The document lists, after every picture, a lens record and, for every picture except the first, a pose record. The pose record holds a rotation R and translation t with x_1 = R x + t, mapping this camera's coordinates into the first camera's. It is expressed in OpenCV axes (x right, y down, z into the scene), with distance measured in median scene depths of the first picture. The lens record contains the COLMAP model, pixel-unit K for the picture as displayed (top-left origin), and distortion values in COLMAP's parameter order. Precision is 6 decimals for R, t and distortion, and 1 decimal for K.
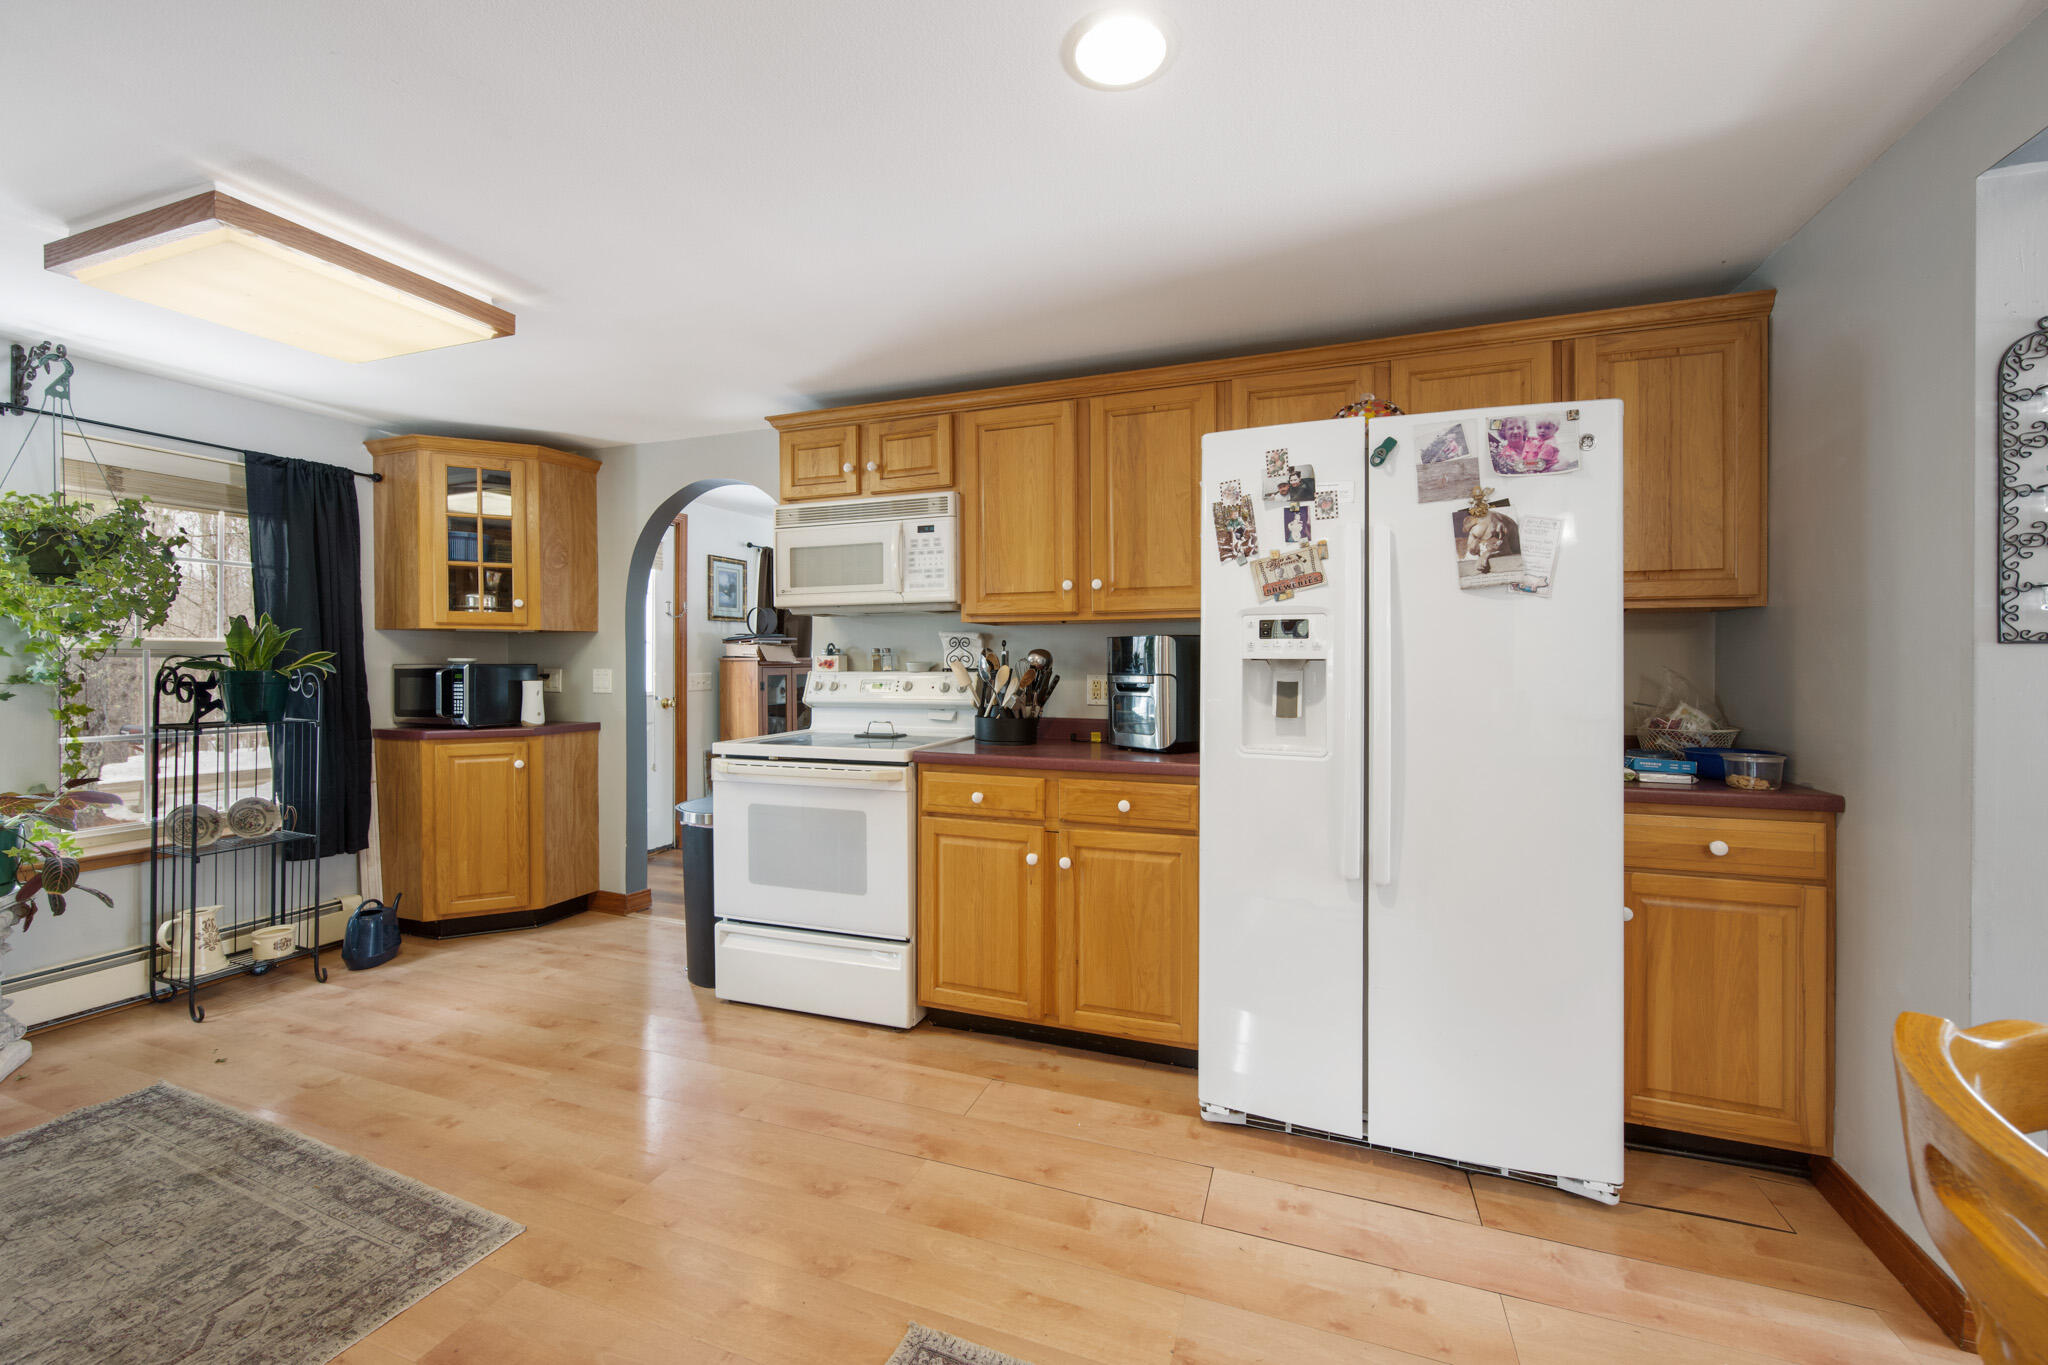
lens RADIAL K [[817.4, 0, 1022.4], [0, 817.4, 659.9], [0, 0, 1]] dist [-0.000382, 0.000201]
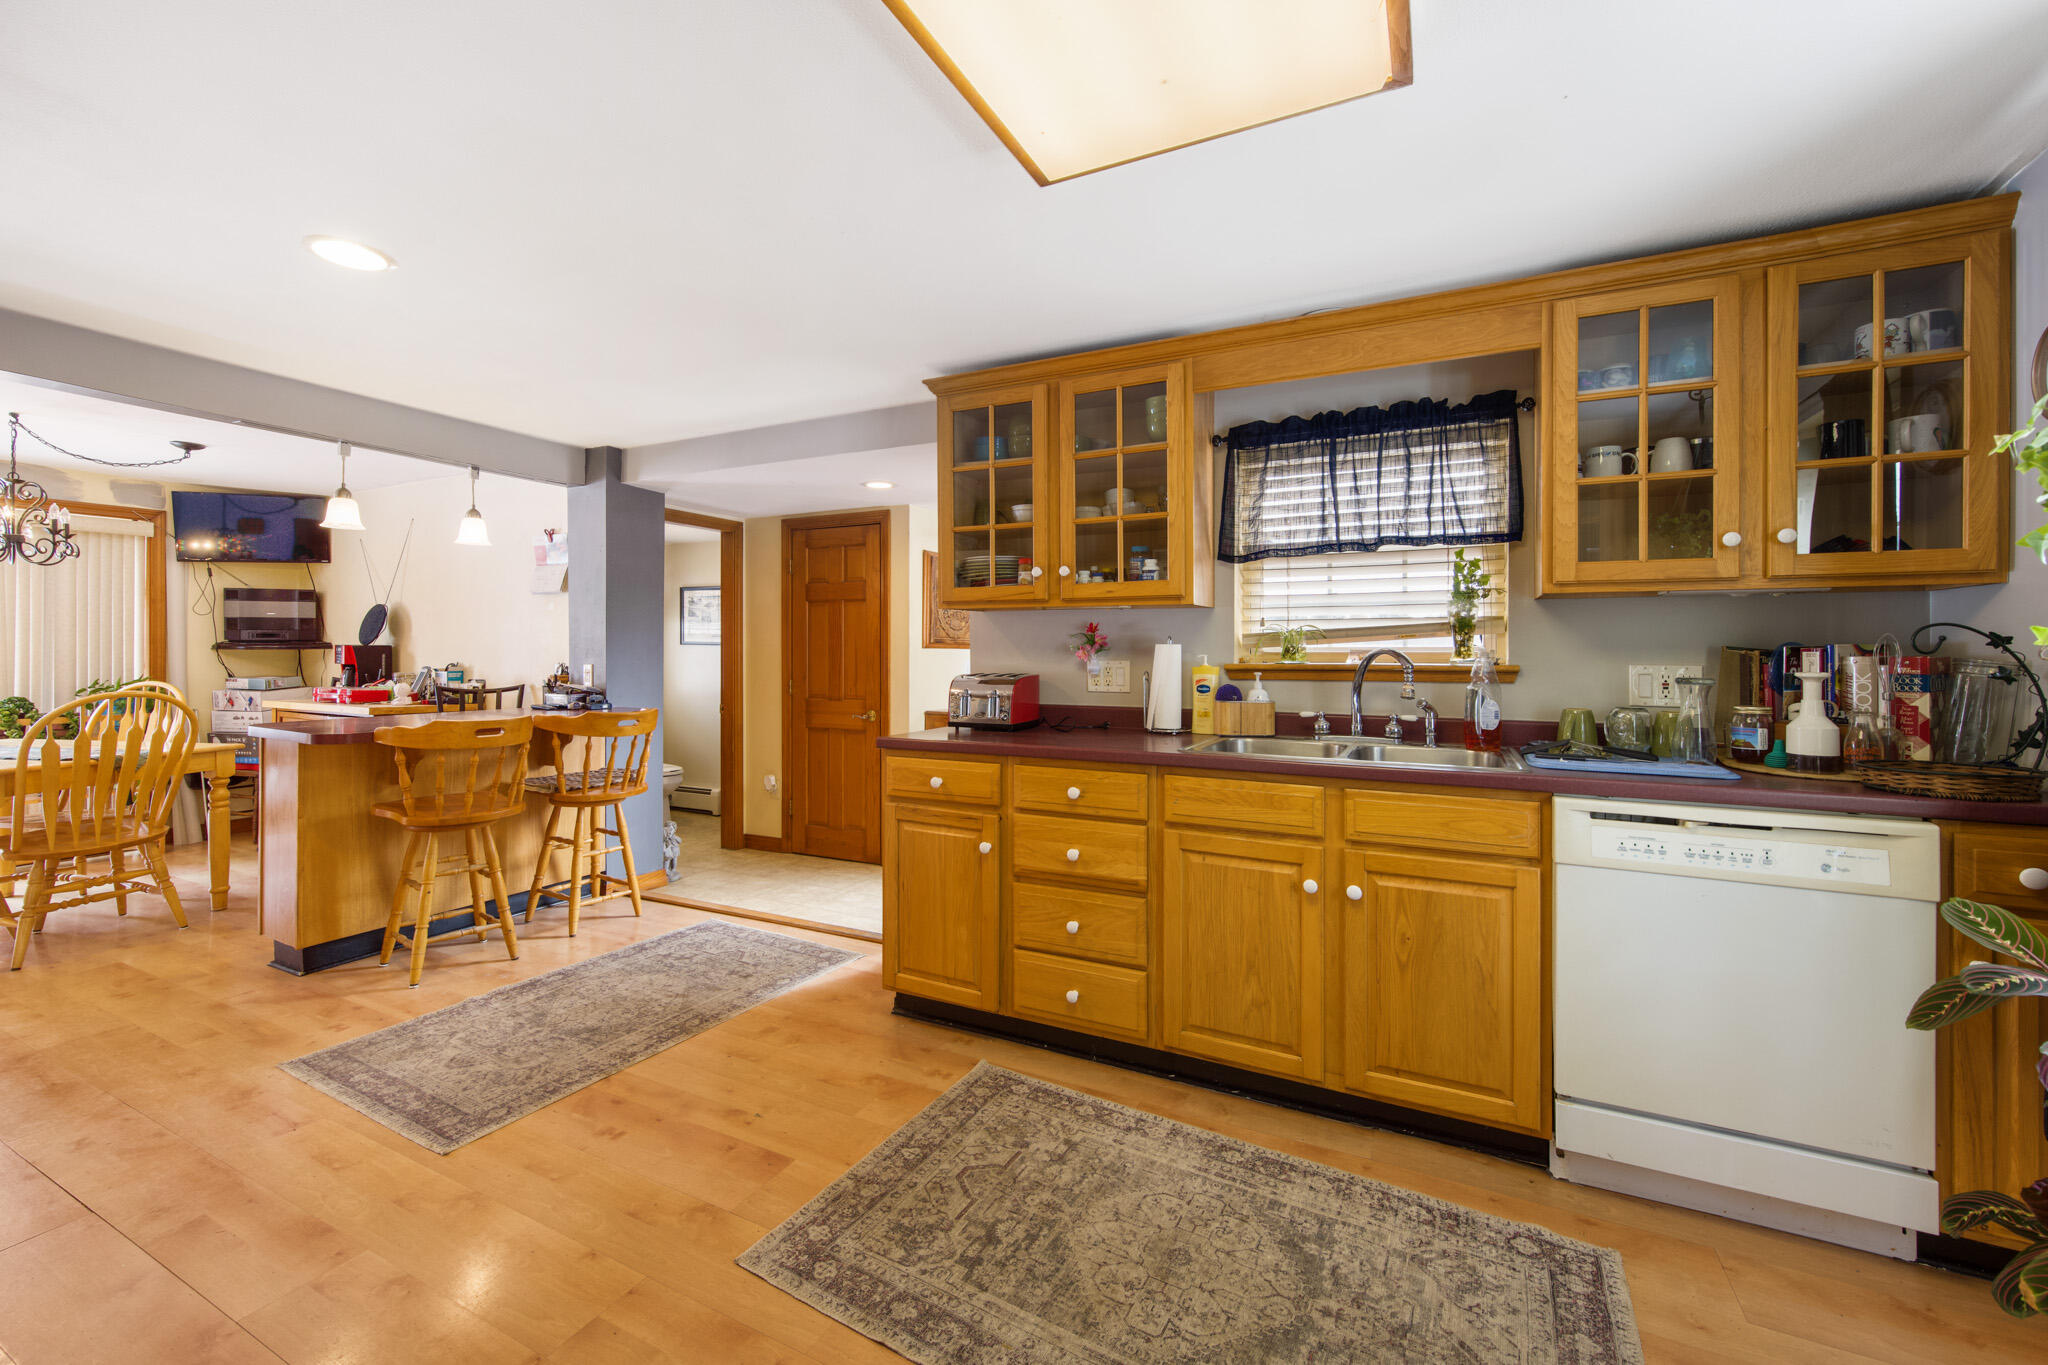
lens RADIAL K [[817.8, 0, 1029.8], [0, 817.8, 648.6], [0, 0, 1]] dist [-0.001204, 0.000084]
pose [[-0.994140, -0.000697, 0.108097, -1.012687], [-0.001285, 0.999985, -0.005369, 0.000356], [-0.108092, -0.005477, -0.994126, 1.840243]]
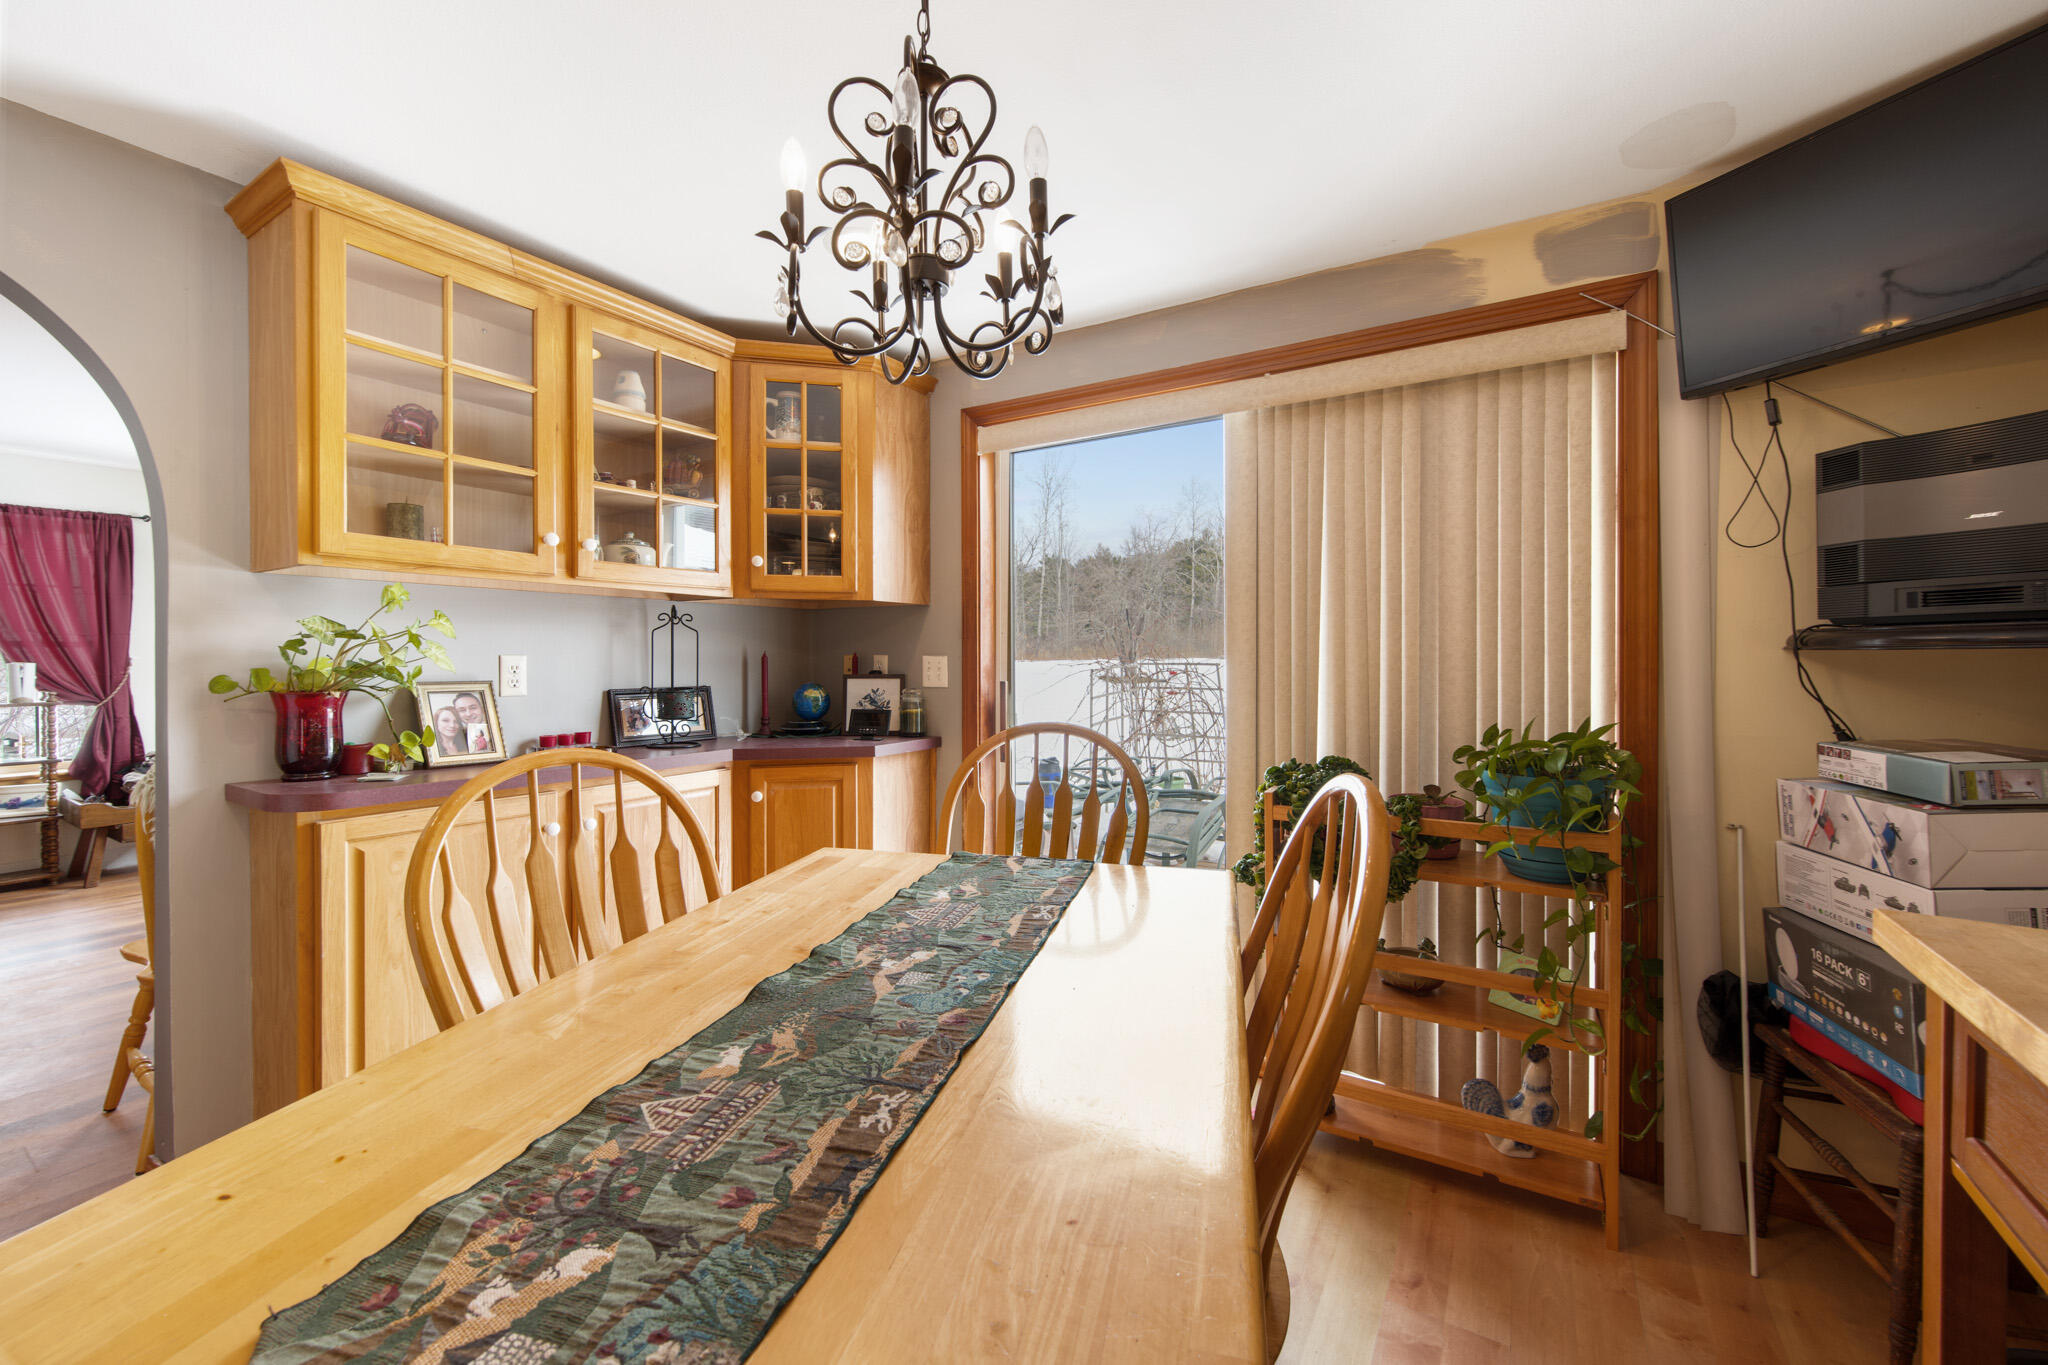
lens RADIAL K [[817.4, 0, 1022.4], [0, 817.4, 659.9], [0, 0, 1]] dist [-0.000382, 0.000201]
pose [[0.212997, -0.005116, 0.977040, 1.103784], [-0.006190, 0.999959, 0.006585, 0.001123], [-0.977033, -0.007450, 0.212956, -0.096250]]
